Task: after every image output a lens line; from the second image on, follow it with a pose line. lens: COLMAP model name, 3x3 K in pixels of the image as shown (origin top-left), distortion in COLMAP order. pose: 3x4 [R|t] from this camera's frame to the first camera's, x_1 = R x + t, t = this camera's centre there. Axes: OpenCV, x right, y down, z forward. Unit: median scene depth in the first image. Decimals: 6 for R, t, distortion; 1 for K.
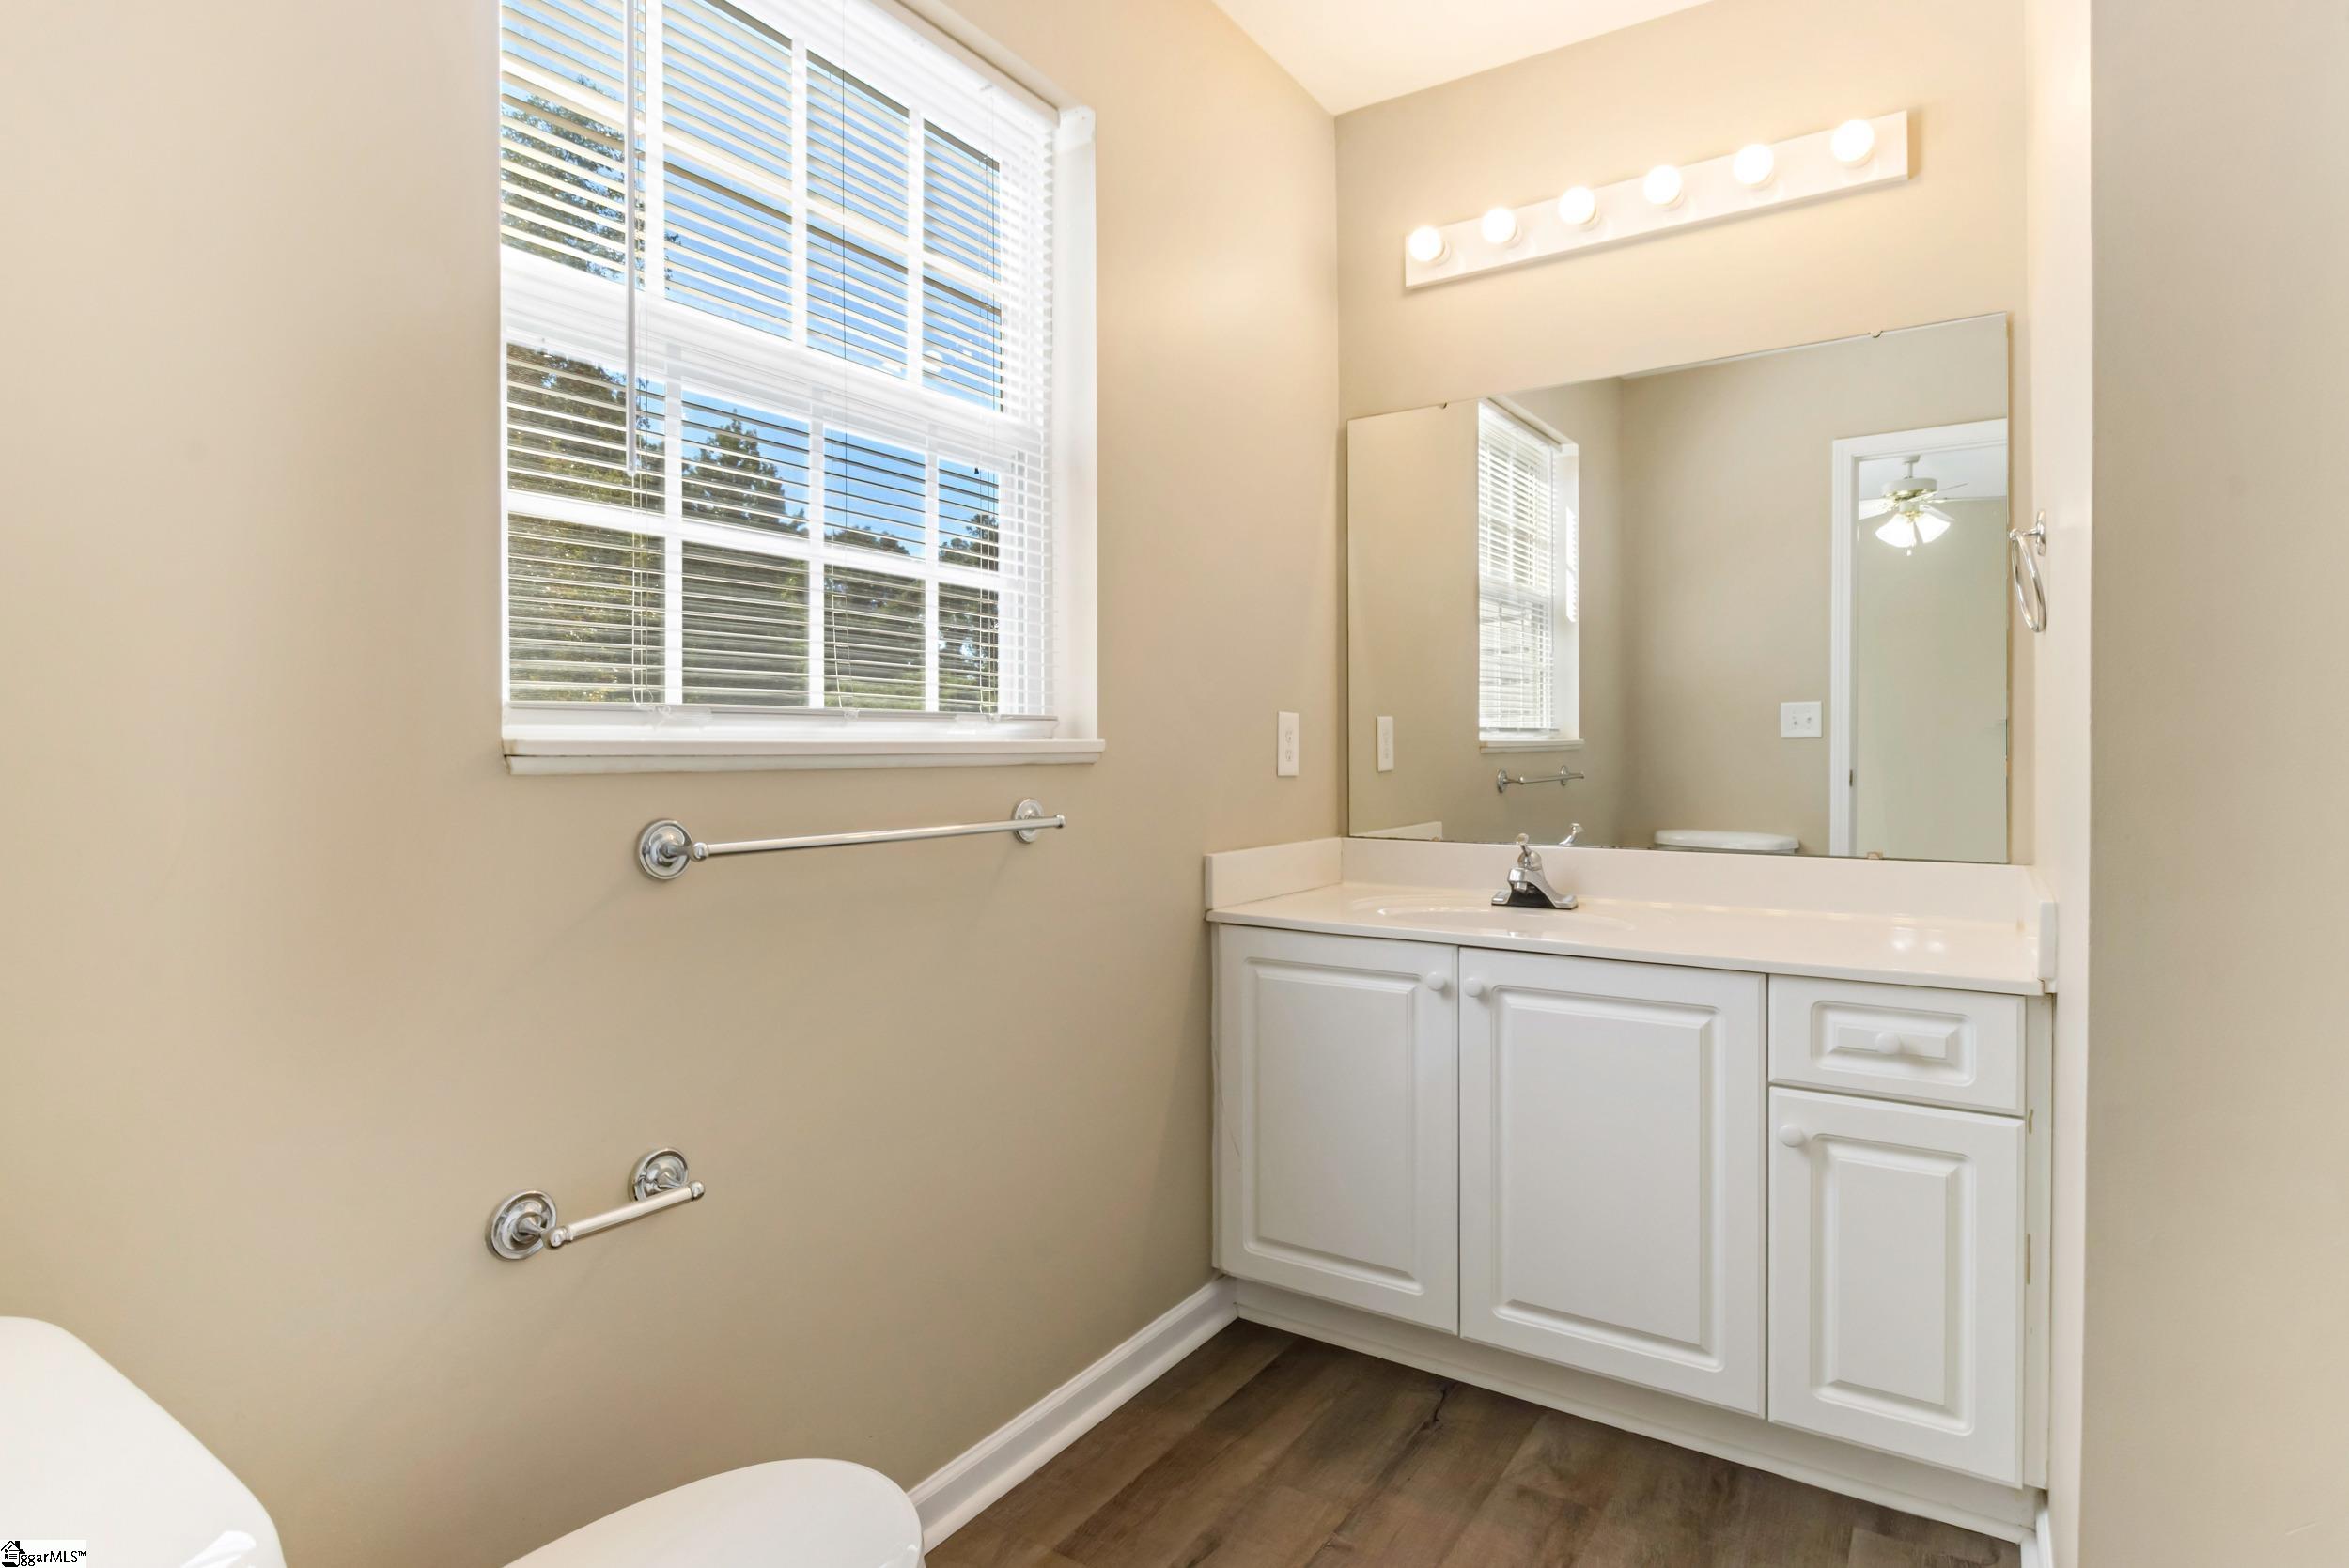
lens RADIAL K [[1235.7, 0, 1194.8], [0, 1235.7, 765.9], [0, 0, 1]] dist [-0.012955, 0.002340]
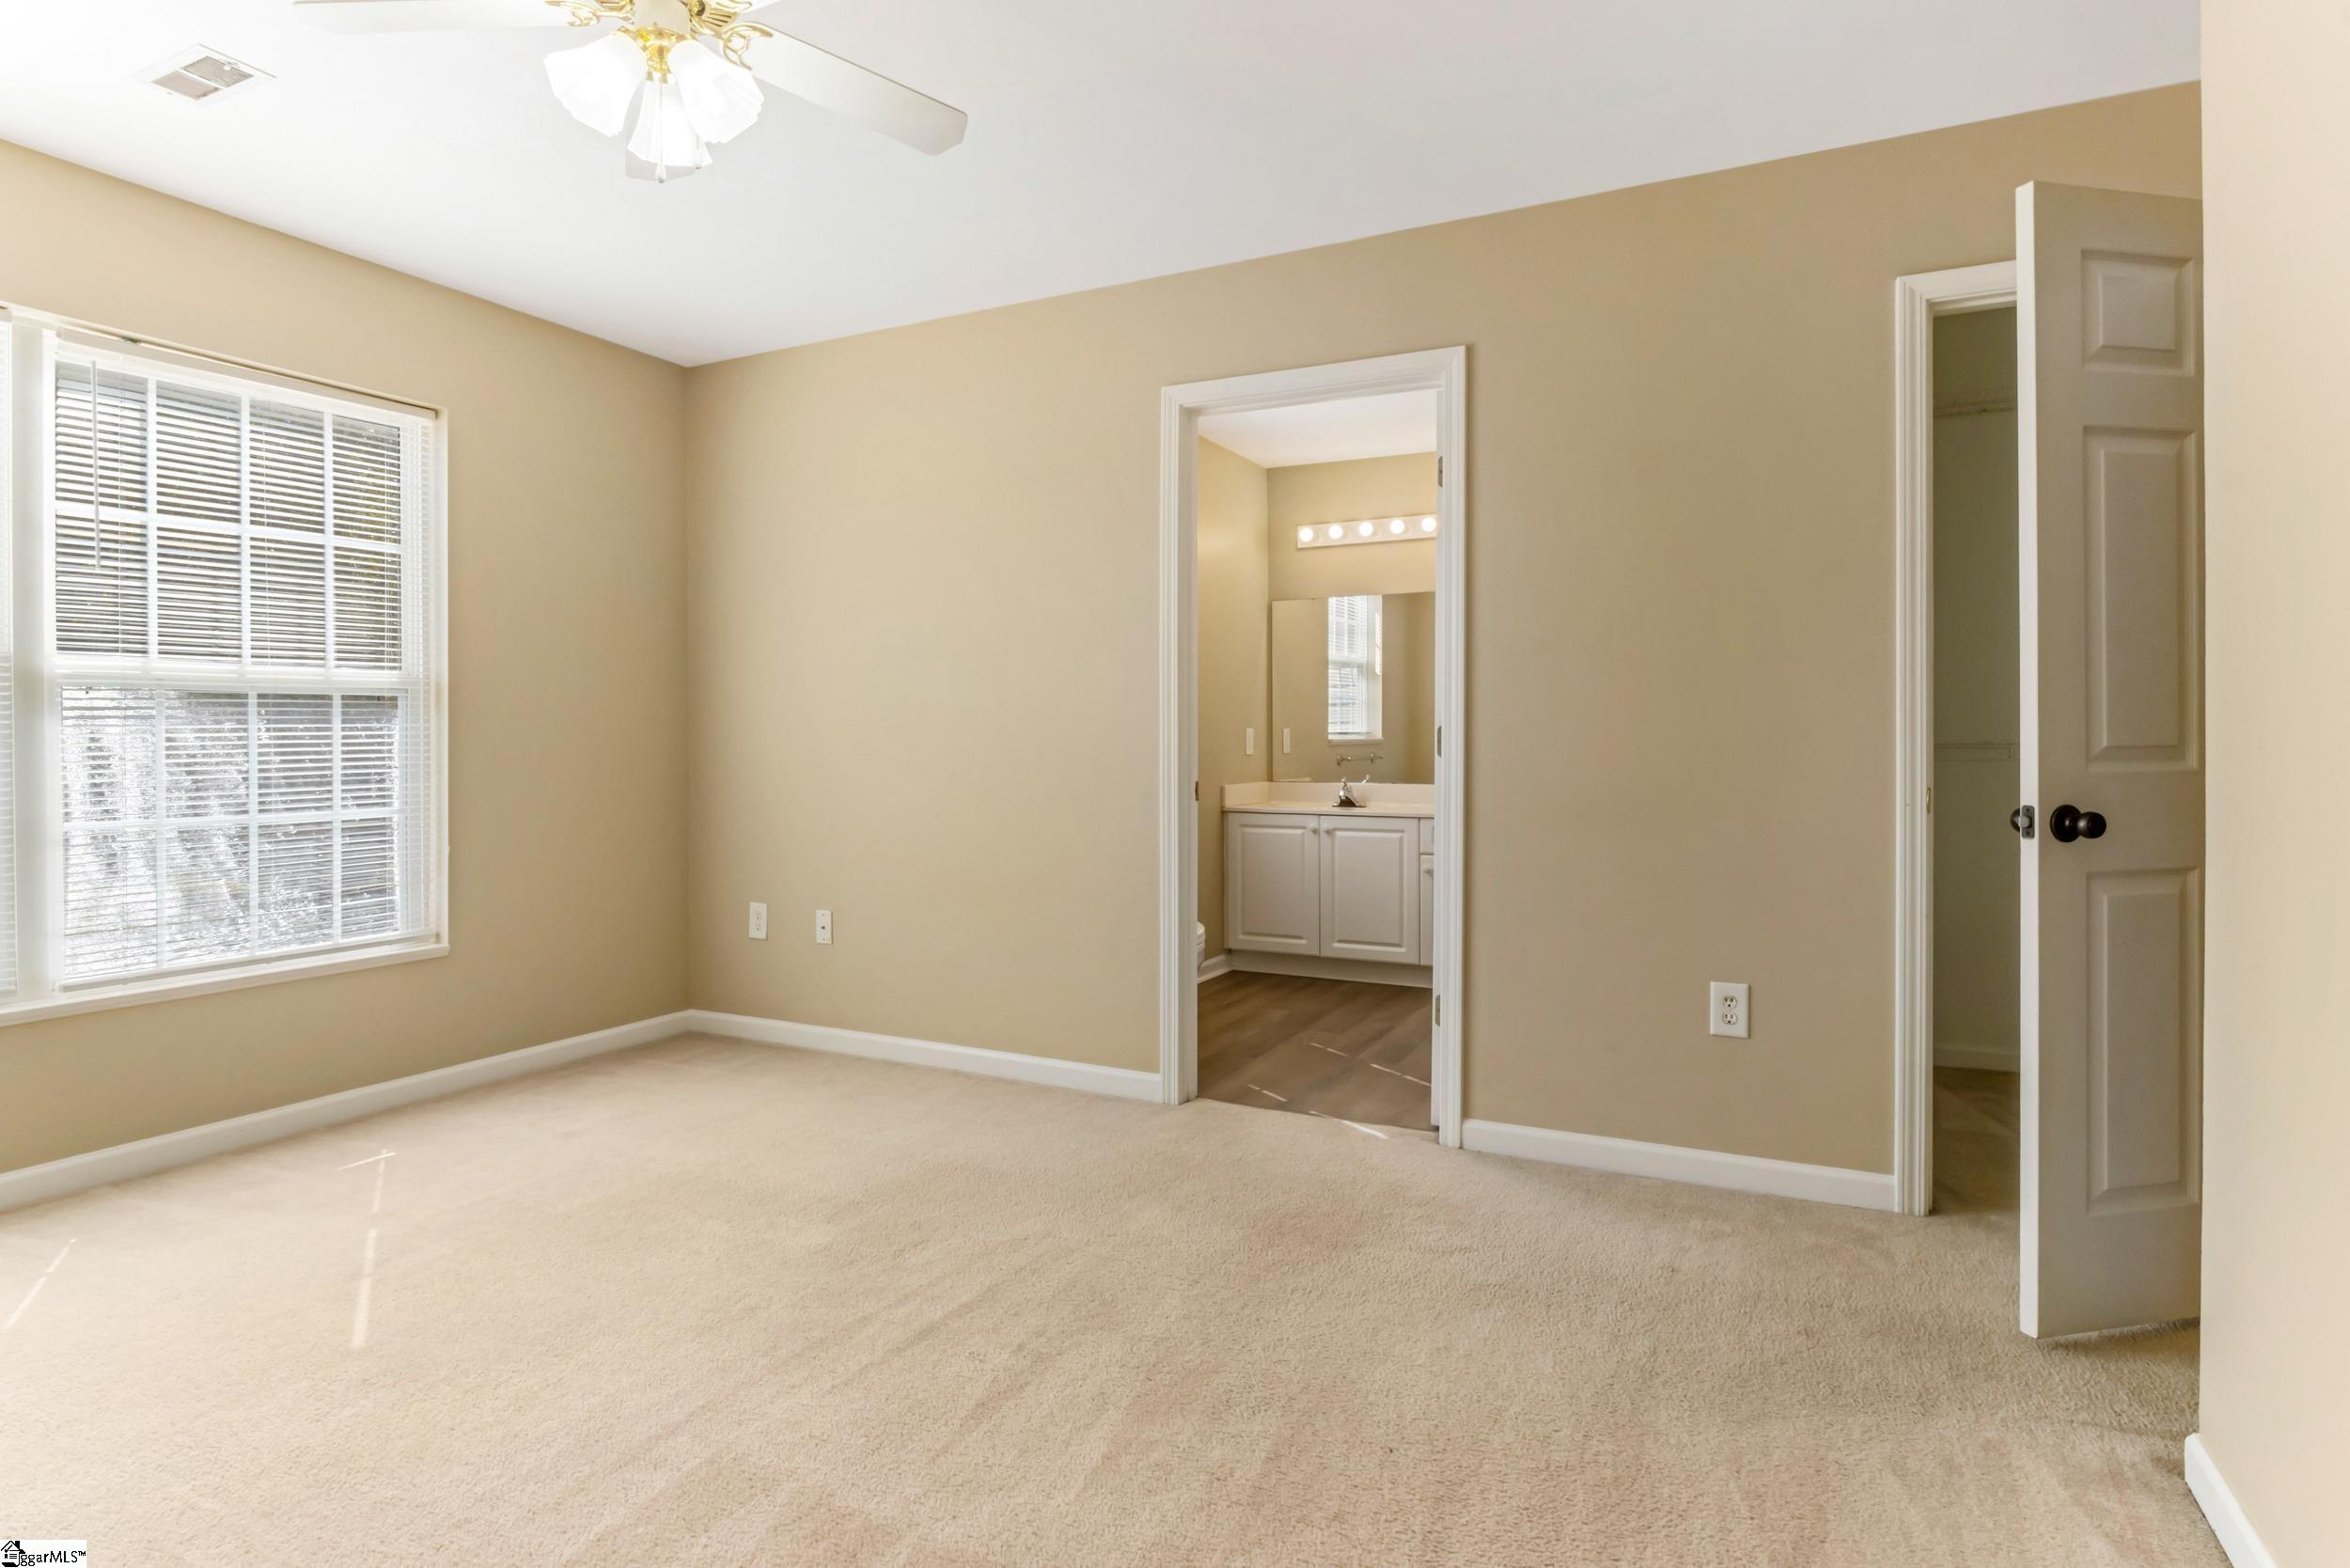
lens RADIAL K [[1236.3, 0, 1208.7], [0, 1236.3, 750.8], [0, 0, 1]] dist [-0.012955, 0.002340]
pose [[0.992241, 0.001288, 0.124319, -0.302098], [-0.000703, 0.999988, -0.004745, 0.011576], [-0.124324, 0.004621, 0.992231, -1.375037]]
